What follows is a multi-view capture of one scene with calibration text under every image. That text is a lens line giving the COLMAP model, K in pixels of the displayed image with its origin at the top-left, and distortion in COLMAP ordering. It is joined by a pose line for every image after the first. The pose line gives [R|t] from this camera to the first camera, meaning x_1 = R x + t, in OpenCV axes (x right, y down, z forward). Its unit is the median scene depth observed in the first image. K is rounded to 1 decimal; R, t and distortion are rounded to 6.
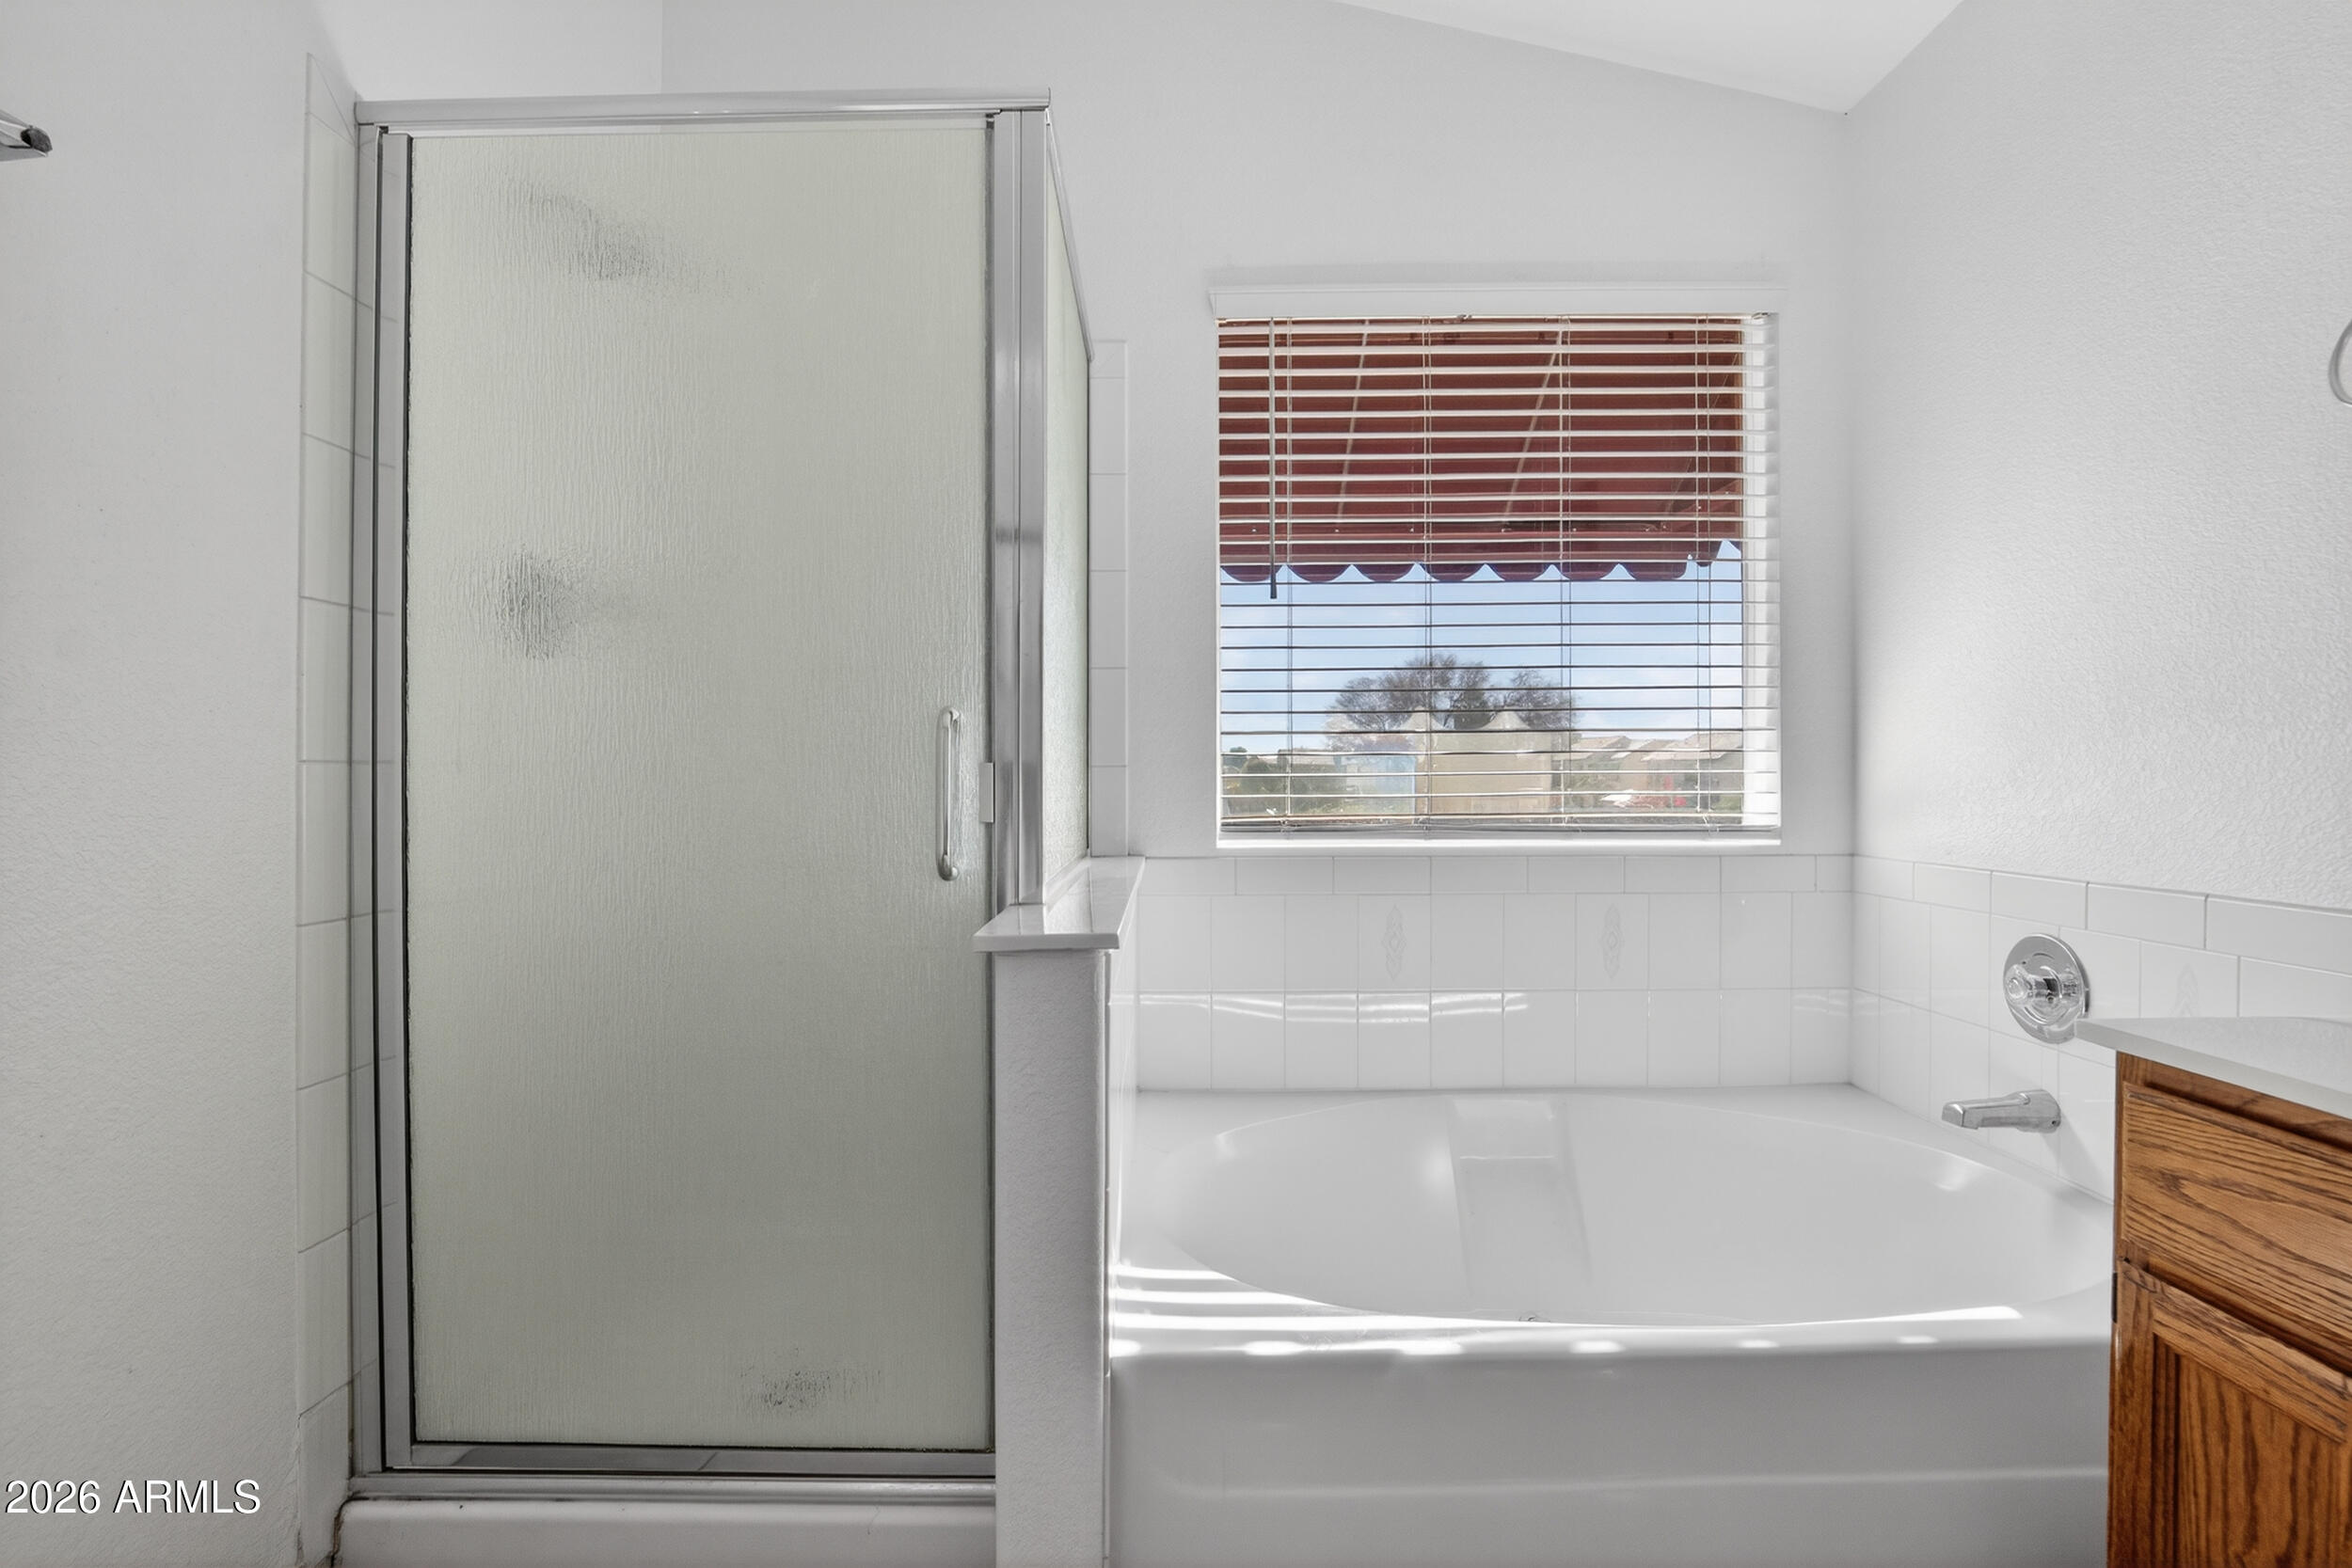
lens RADIAL K [[1094.4, 0, 1176.0], [0, 1094.4, 784.0], [0, 0, 1]] dist [-0.025745, 0.000606]
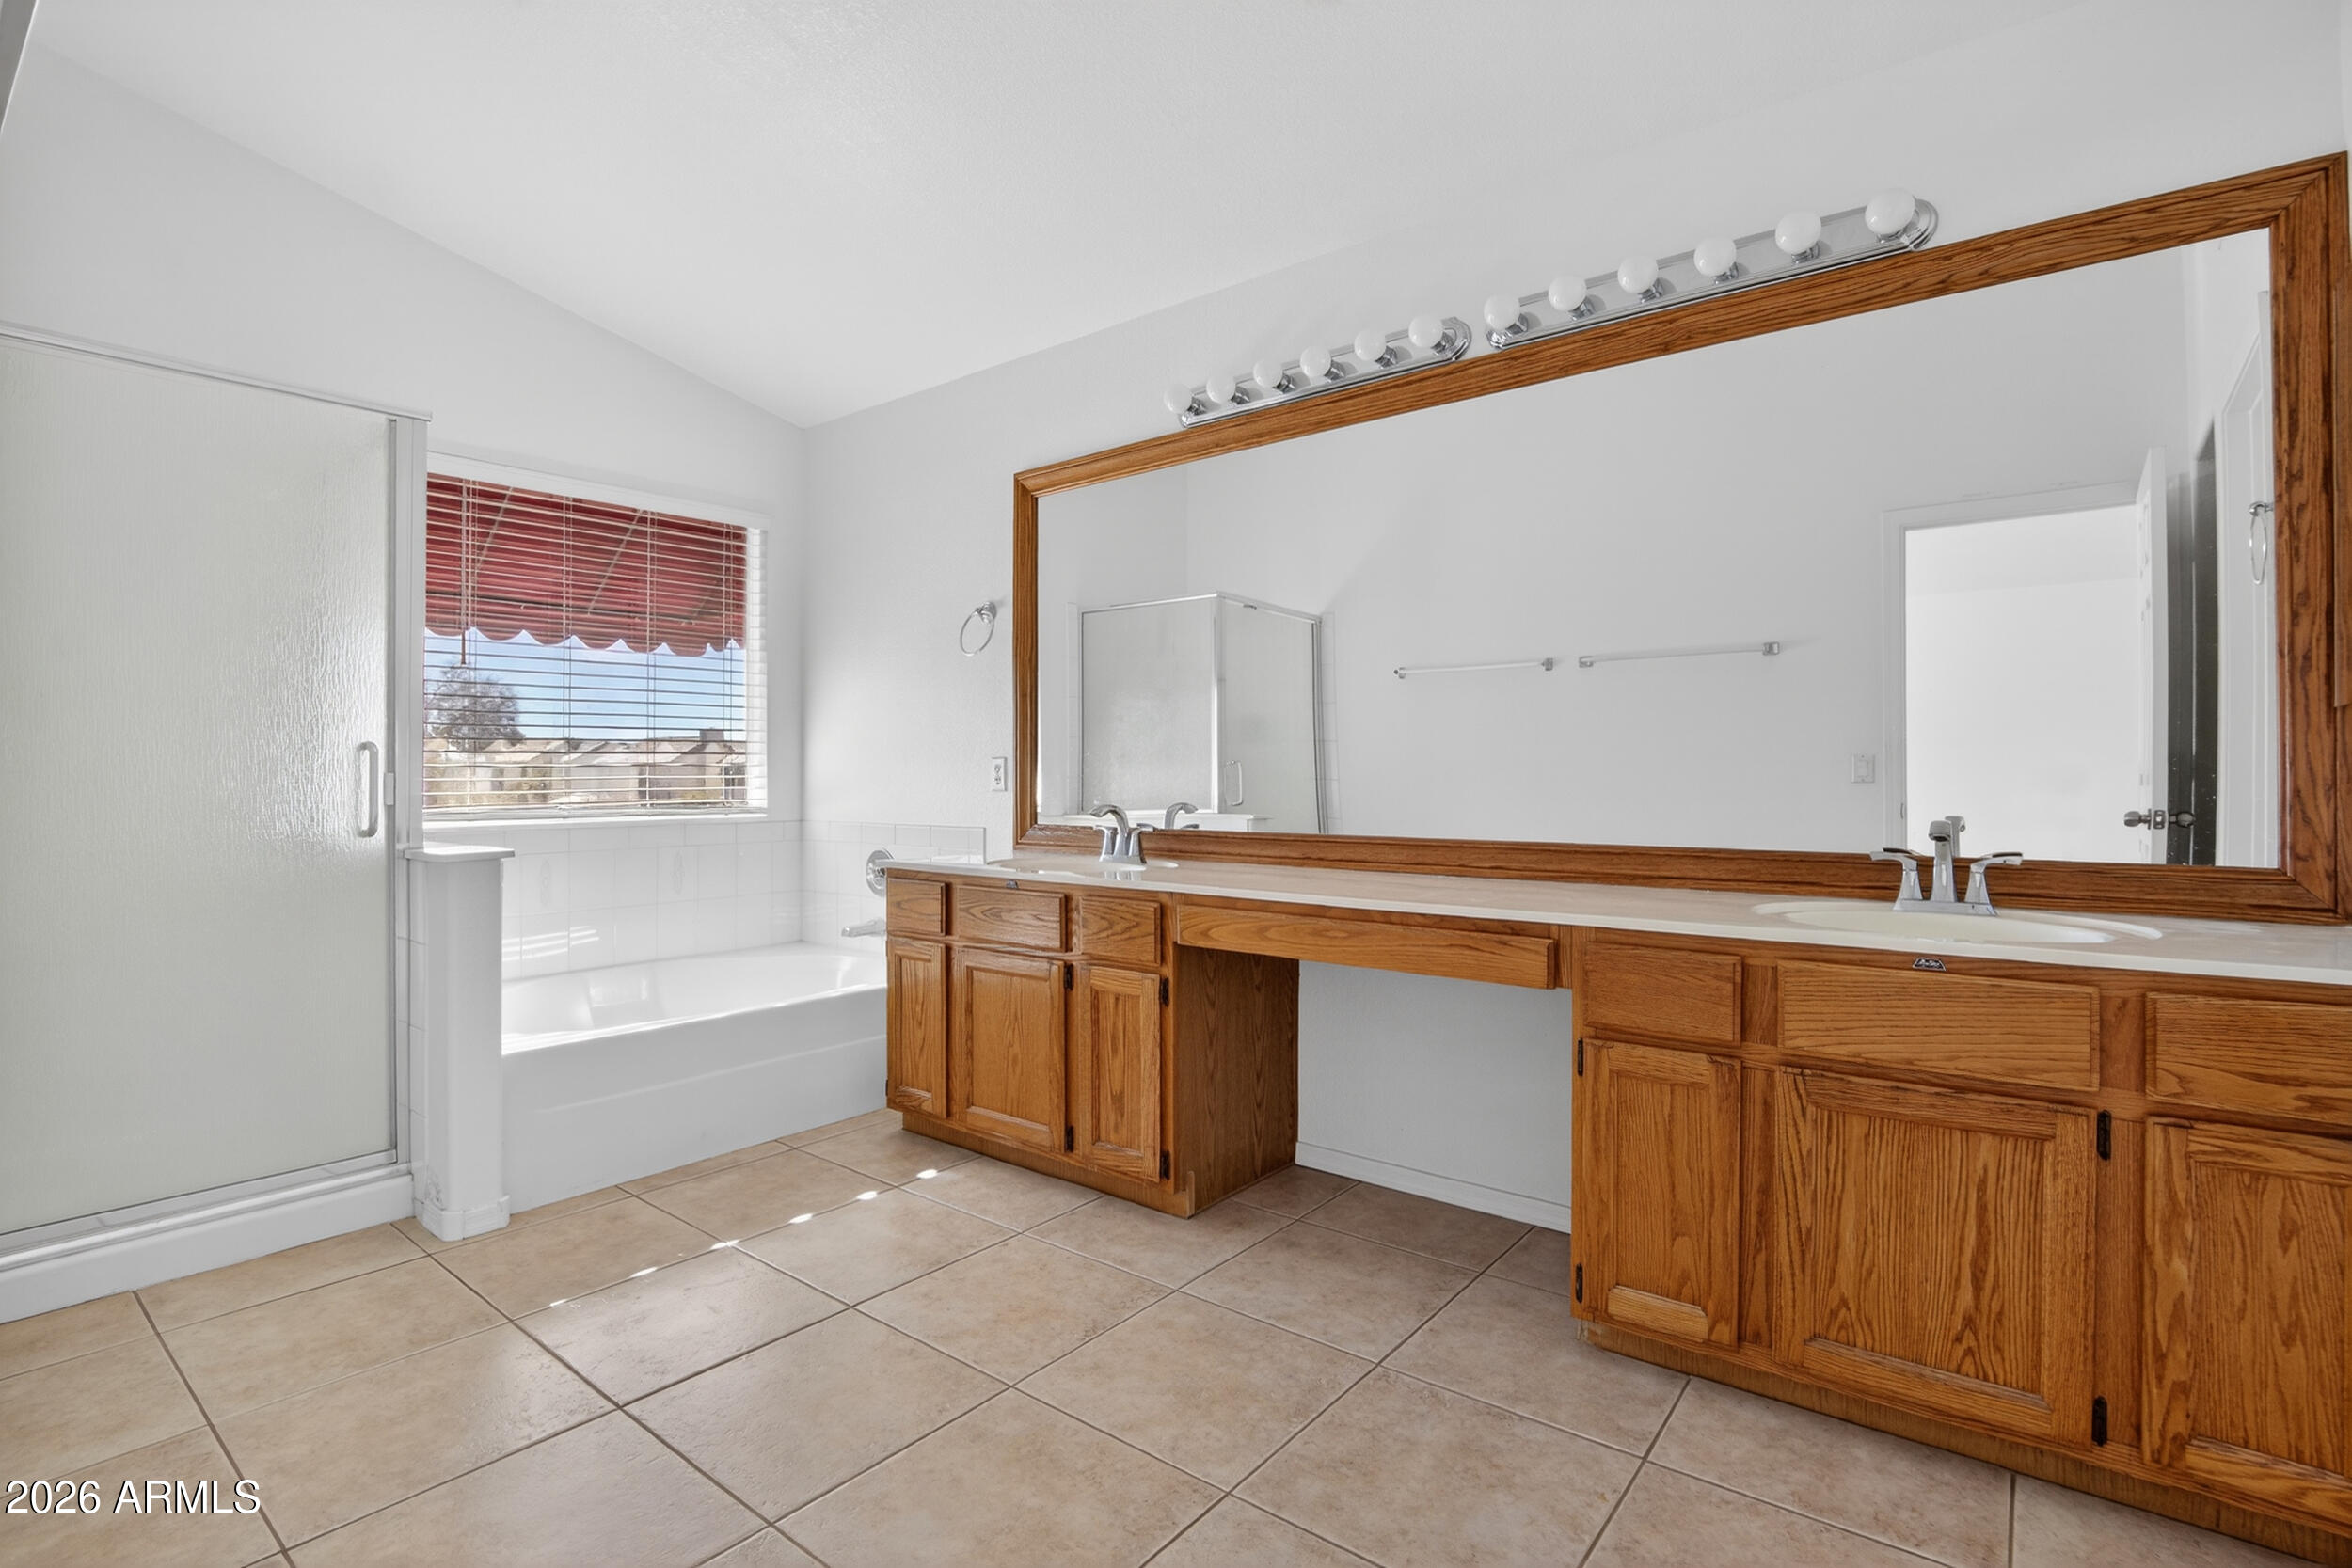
lens RADIAL K [[1095.2, 0, 1170.5], [0, 1095.2, 754.0], [0, 0, 1]] dist [-0.035686, 0.000360]
pose [[0.620781, 0.019076, 0.783752, -1.197379], [0.003567, 0.999625, -0.027156, 0.004778], [-0.783976, 0.019653, 0.620480, -1.756238]]
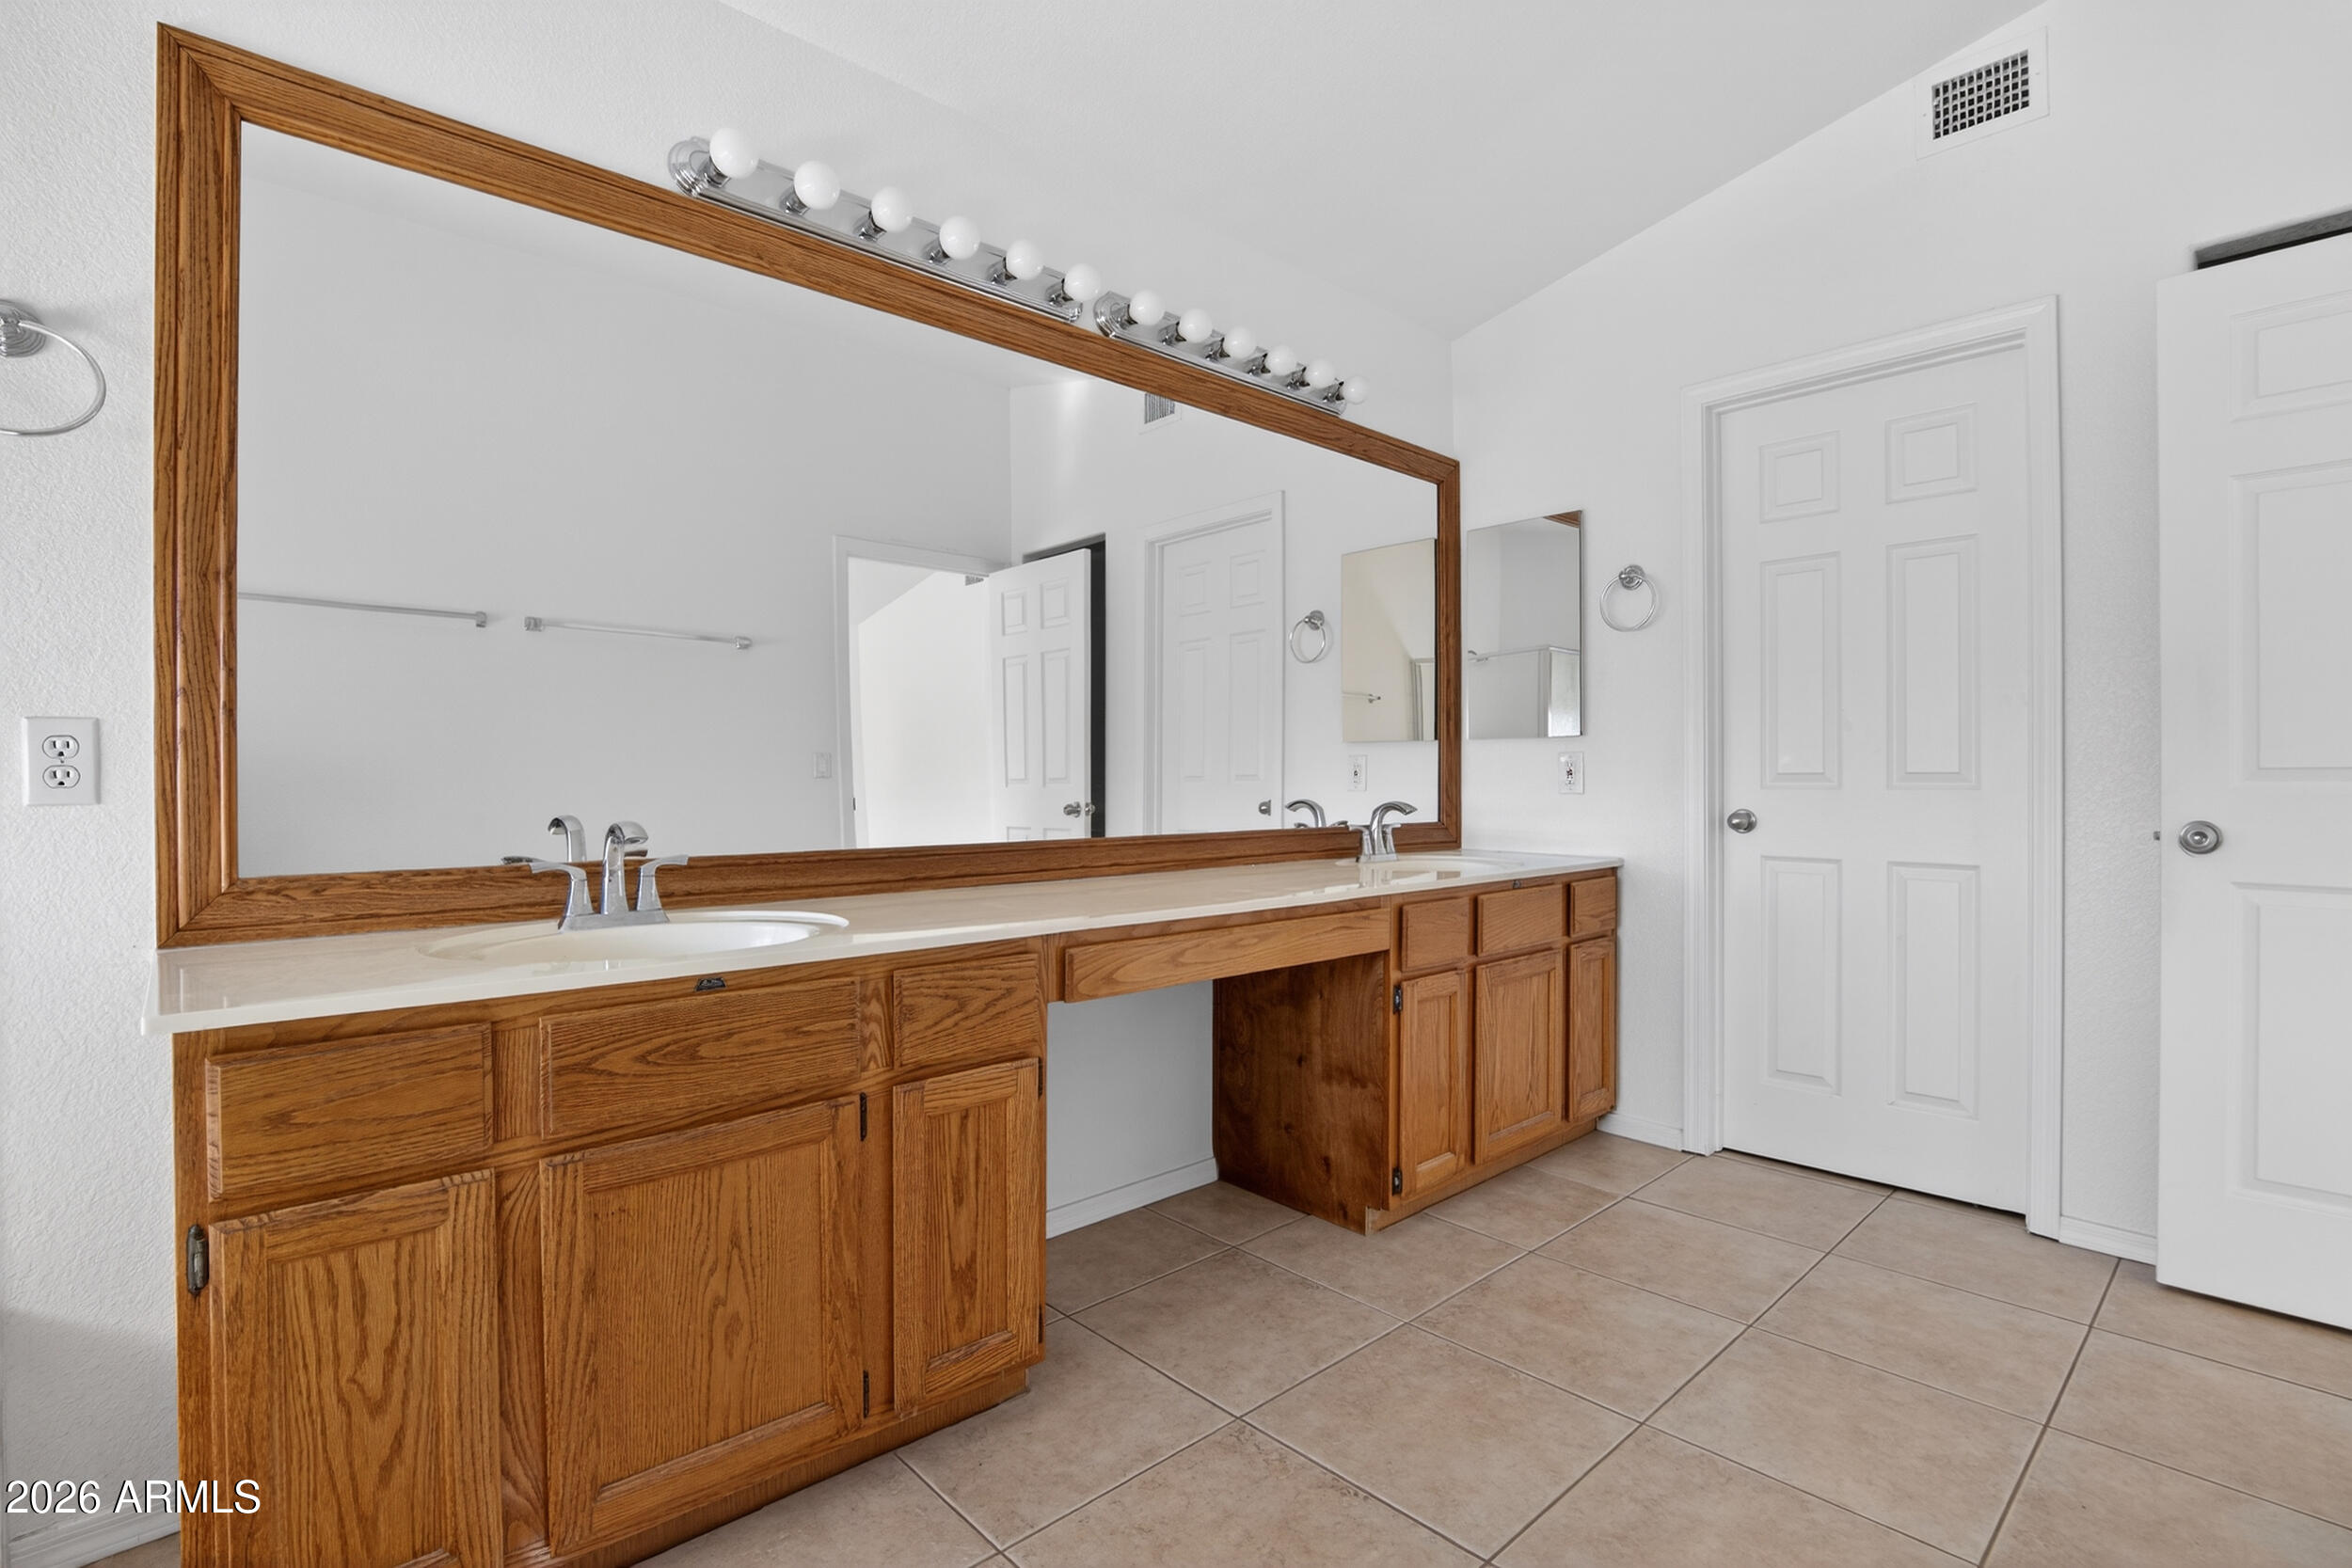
lens RADIAL K [[1094.4, 0, 1176.0], [0, 1094.4, 784.0], [0, 0, 1]] dist [-0.025745, 0.000606]
pose [[-0.681281, 0.004816, 0.732006, -0.612226], [0.009377, 0.999954, 0.002147, 0.009443], [-0.731962, 0.008327, -0.681295, 1.088364]]
